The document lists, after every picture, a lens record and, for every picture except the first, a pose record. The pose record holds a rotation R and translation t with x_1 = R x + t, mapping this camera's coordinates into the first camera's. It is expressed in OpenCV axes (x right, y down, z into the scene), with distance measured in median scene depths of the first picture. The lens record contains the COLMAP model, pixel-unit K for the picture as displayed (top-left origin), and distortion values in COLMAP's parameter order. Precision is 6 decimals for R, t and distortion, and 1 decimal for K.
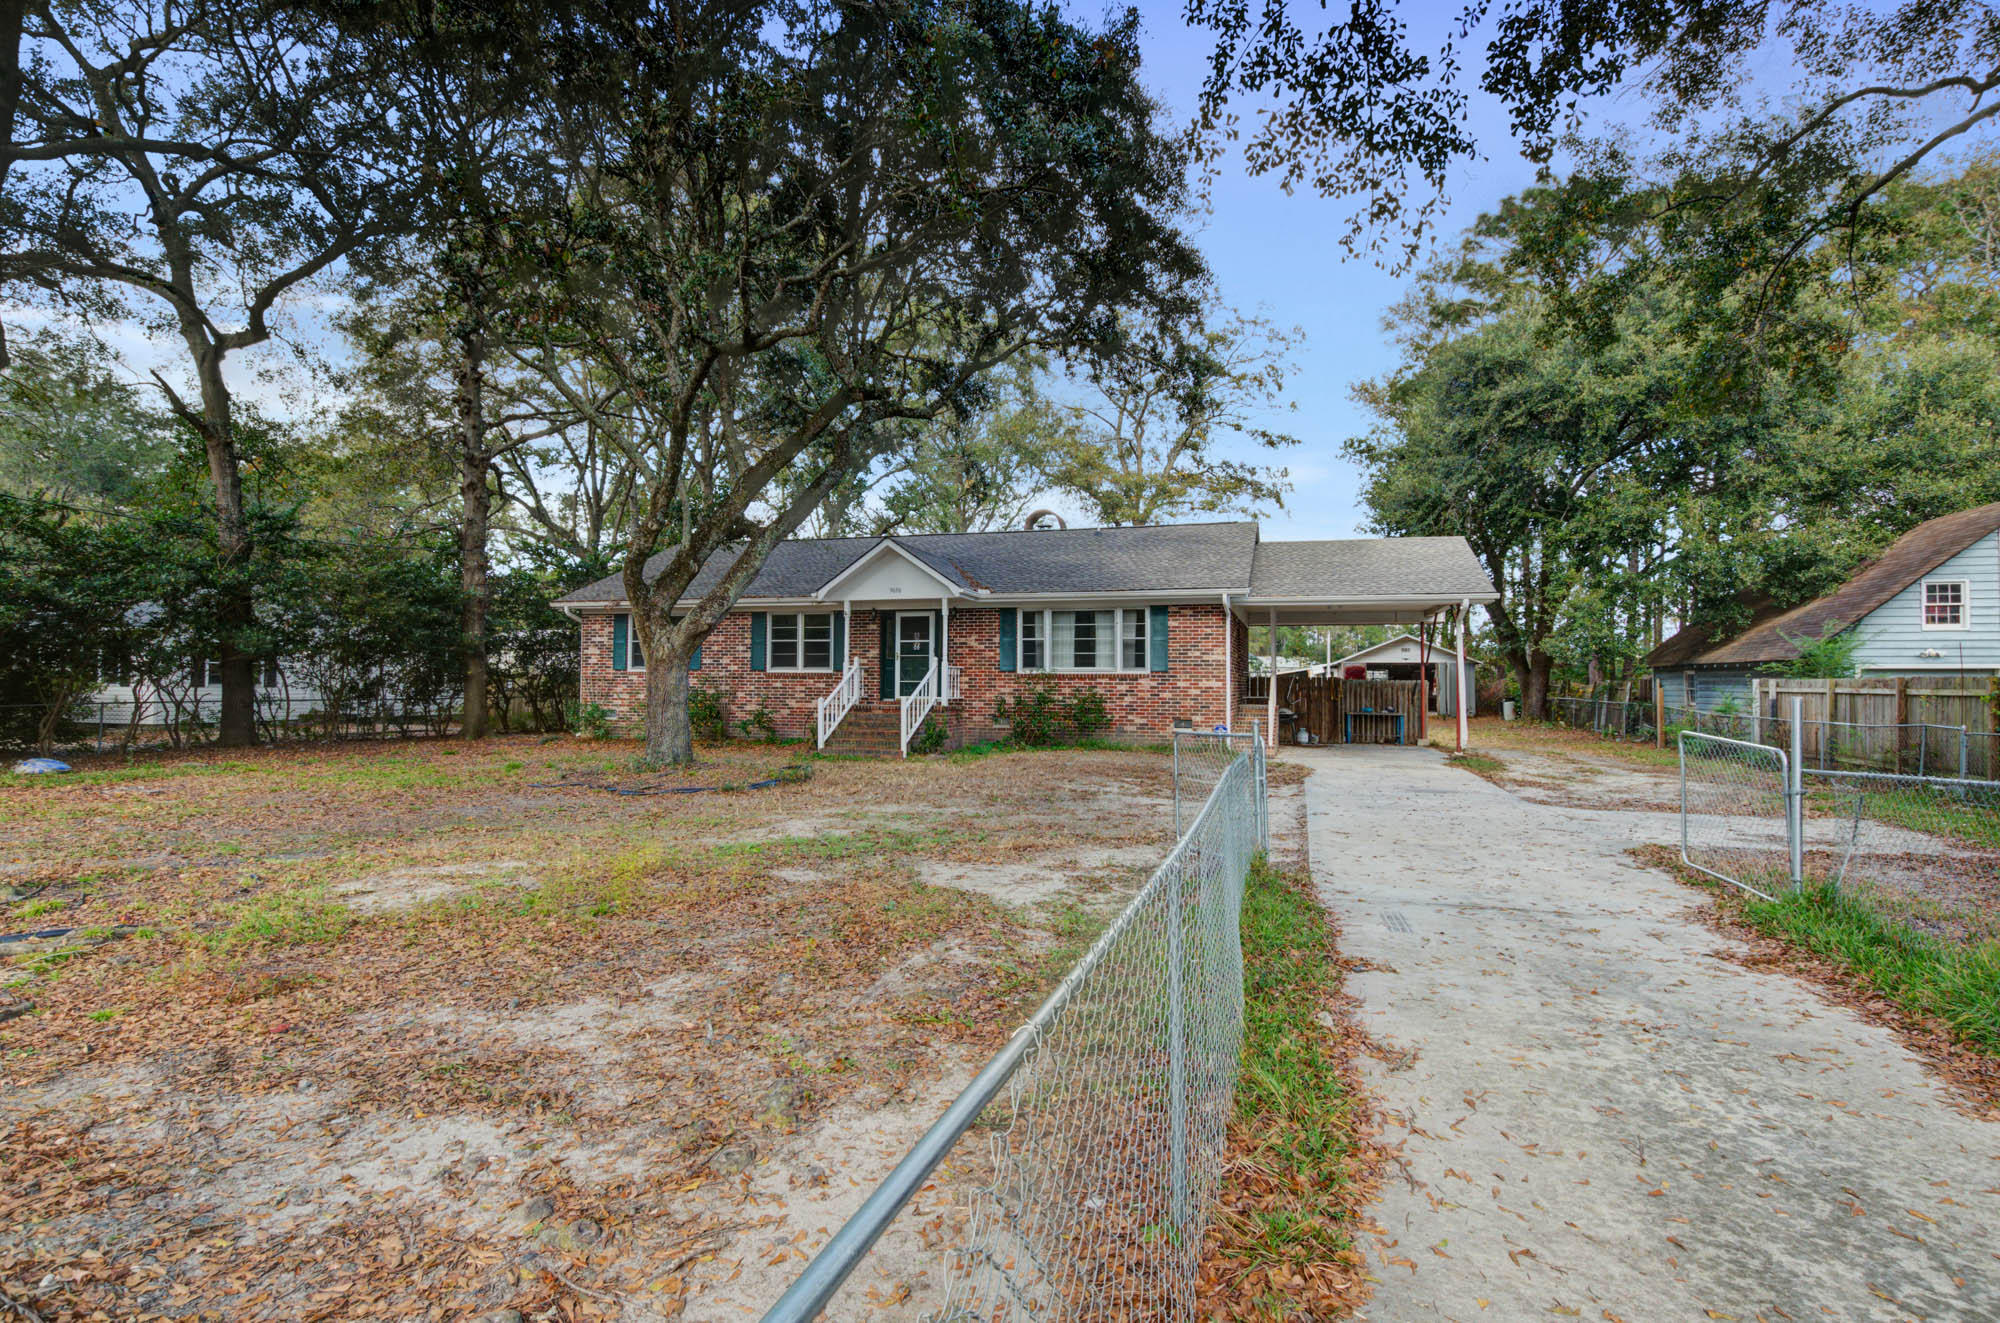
lens RADIAL K [[970.9, 0, 1015.2], [0, 970.9, 670.1], [0, 0, 1]] dist [-0.001374, 0.001295]
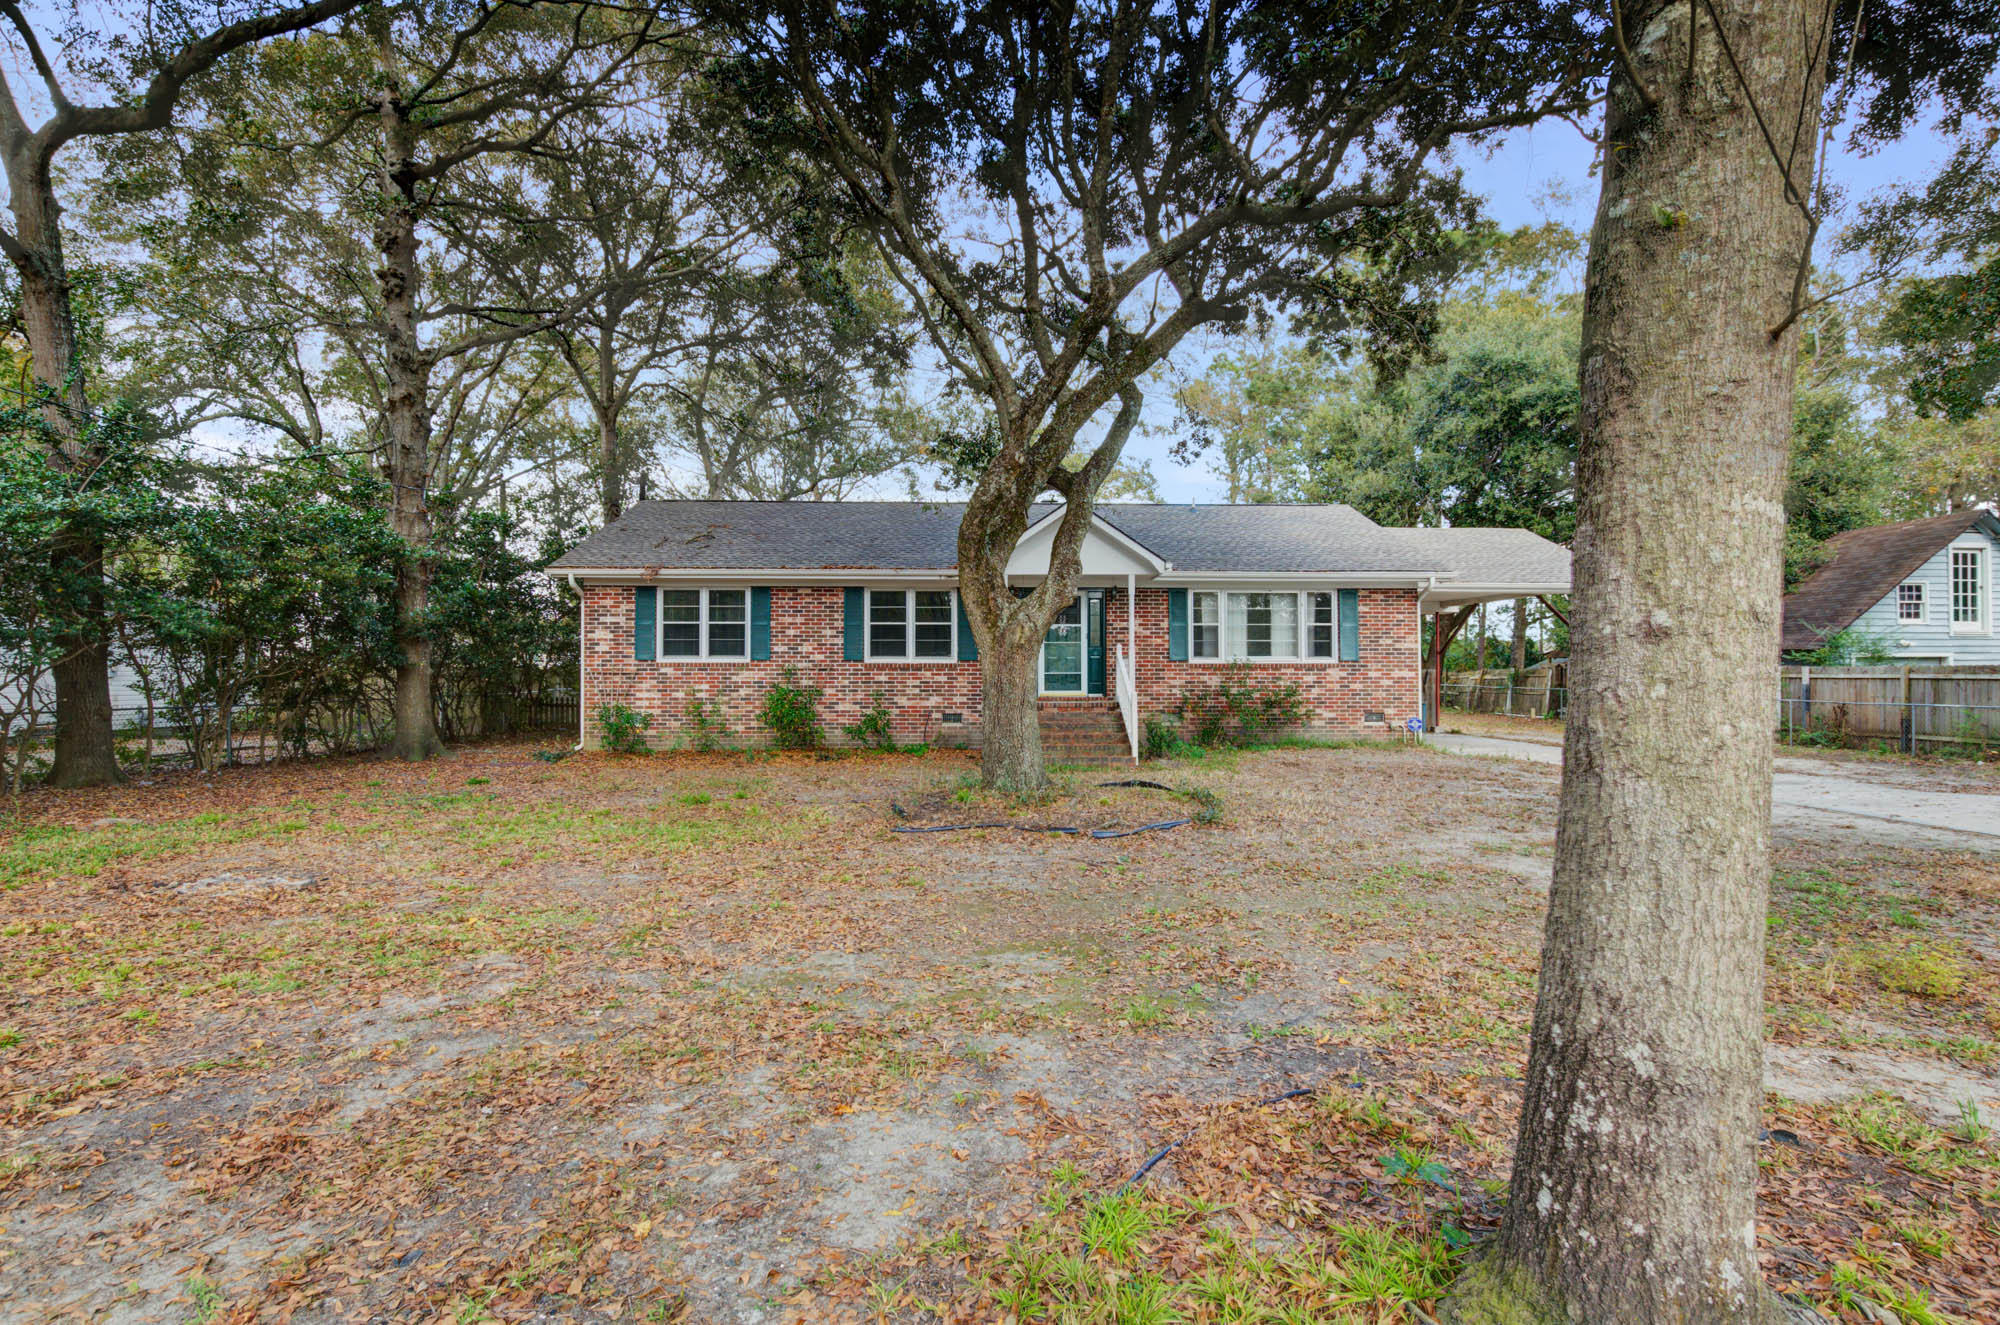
lens RADIAL K [[970.9, 0, 1007.8], [0, 970.9, 659.9], [0, 0, 1]] dist [-0.001374, 0.001295]
pose [[0.947547, -0.001774, 0.319610, -0.432156], [0.001788, 0.999998, 0.000250, -0.000114], [-0.319610, 0.000334, 0.947549, 0.223075]]
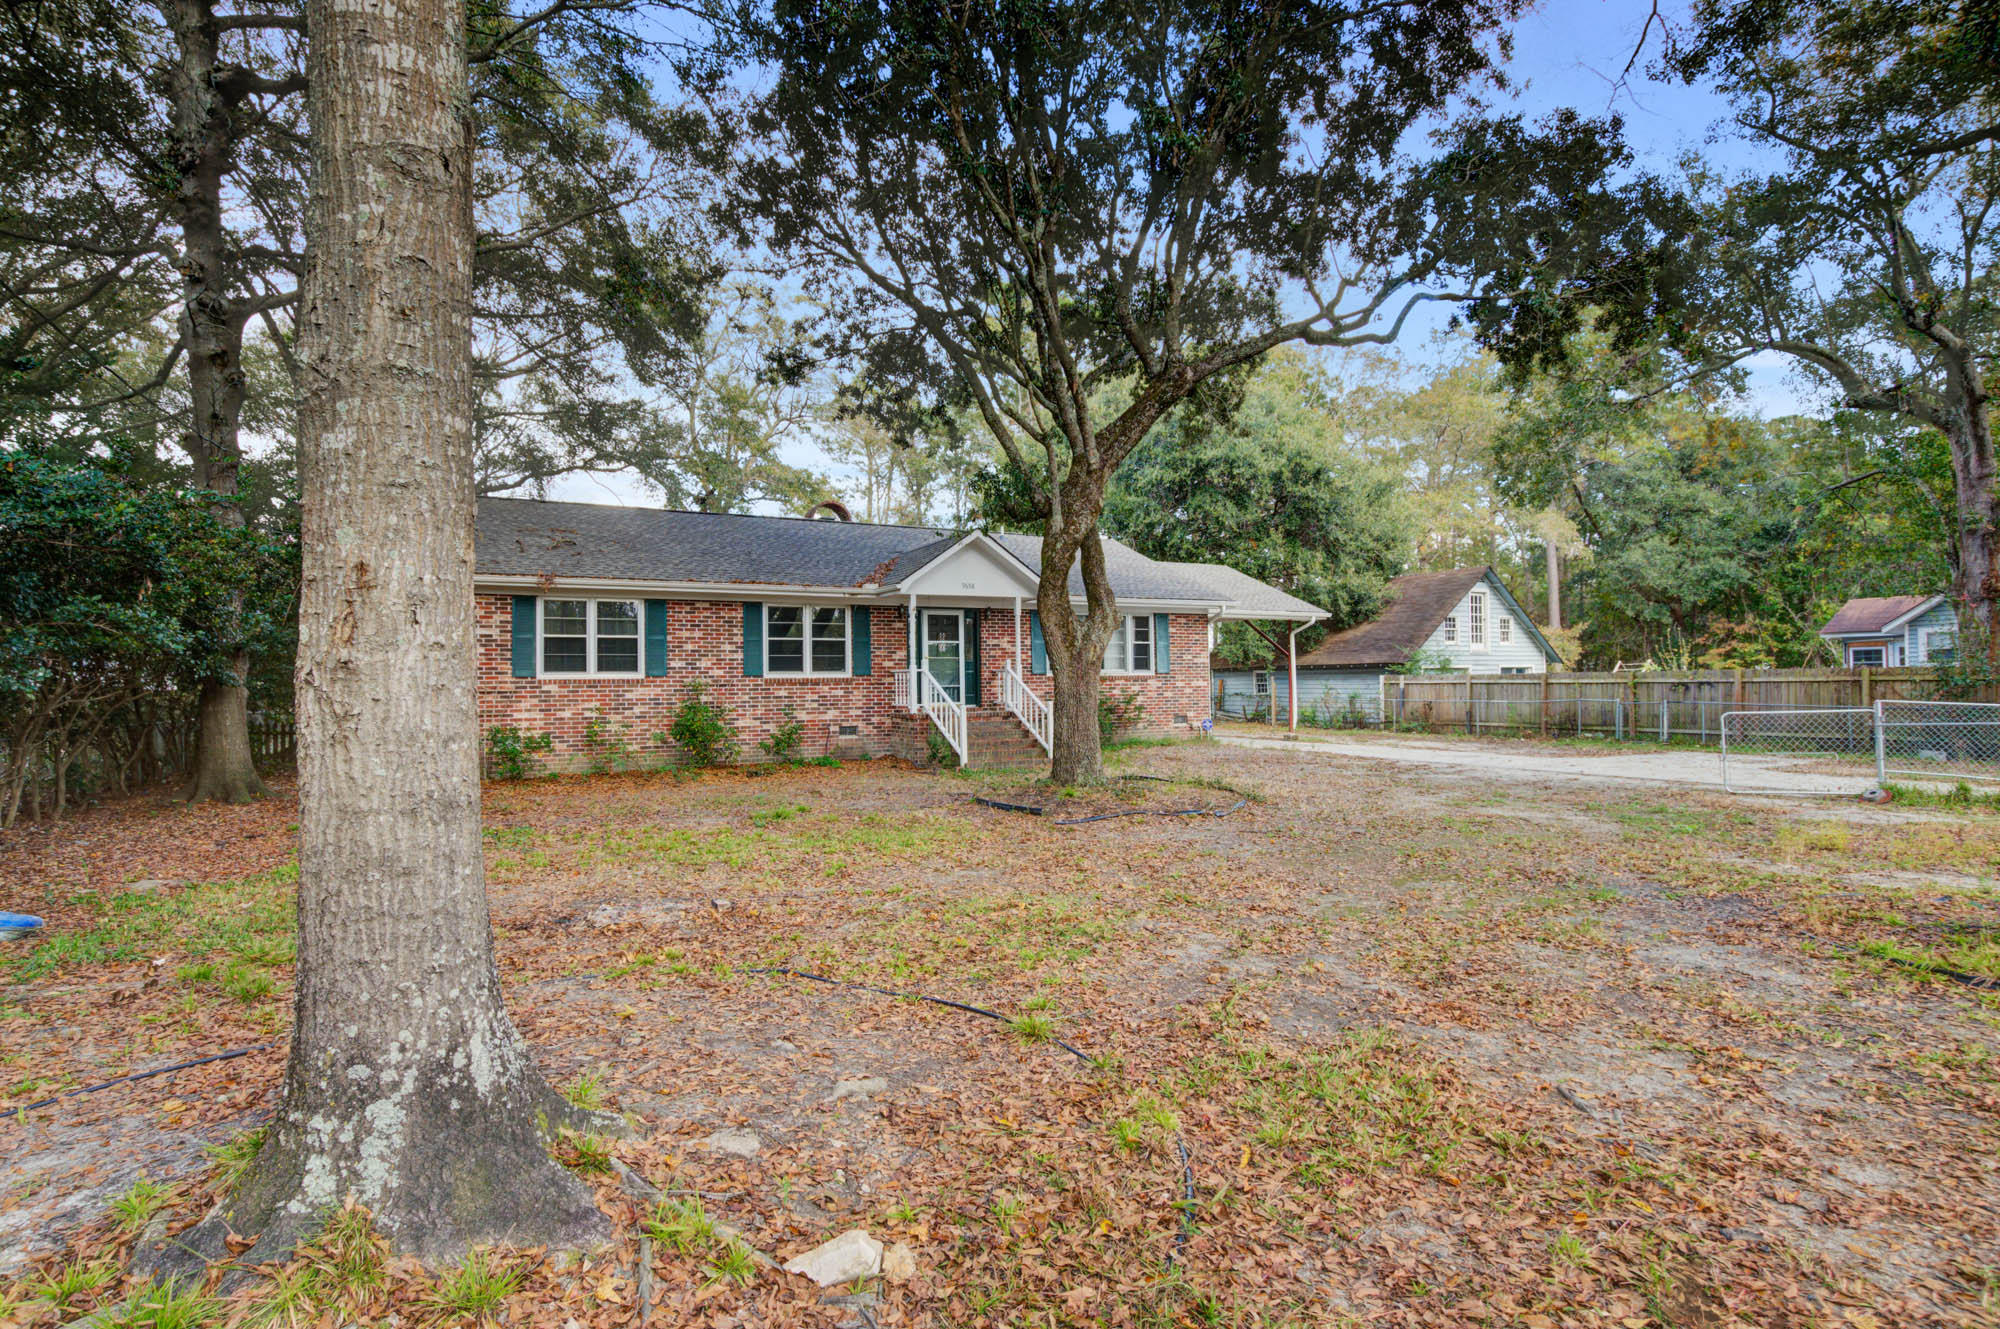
lens RADIAL K [[970.9, 0, 1000.1], [0, 970.9, 664.7], [0, 0, 1]] dist [-0.001374, 0.001295]
pose [[0.723258, -0.001196, 0.690577, -0.720718], [0.006751, 0.999963, -0.005339, -0.003324], [-0.690545, 0.008524, 0.723239, 0.312131]]
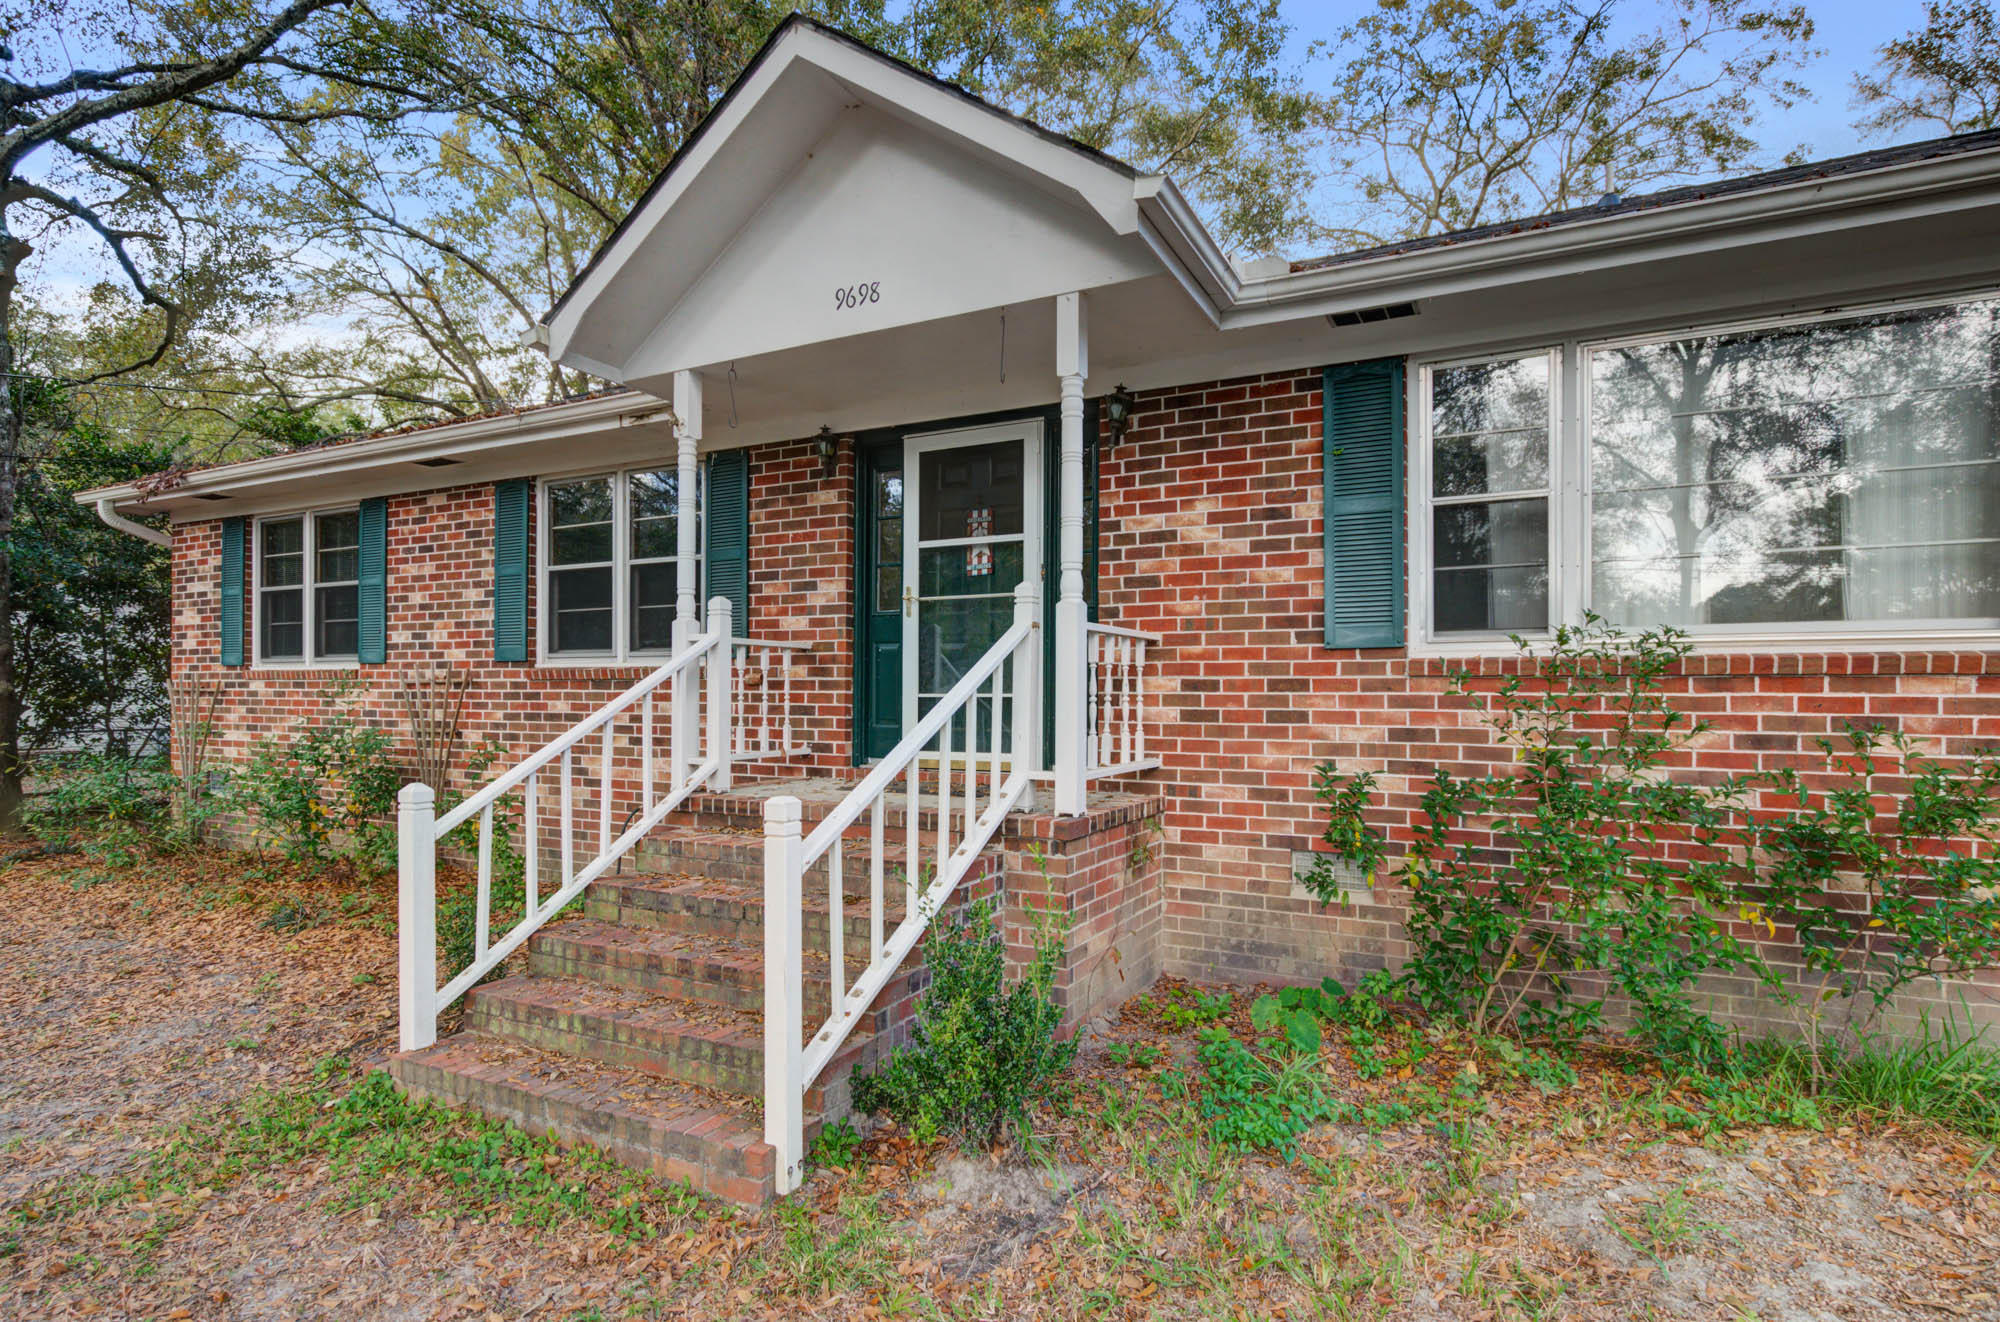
lens RADIAL K [[970.9, 0, 1044.8], [0, 970.9, 693.4], [0, 0, 1]] dist [-0.001374, 0.001295]
pose [[0.986340, -0.004493, -0.164661, -0.042665], [0.007327, 0.999835, 0.016608, 0.007093], [0.164559, -0.017588, 0.986210, 0.772227]]
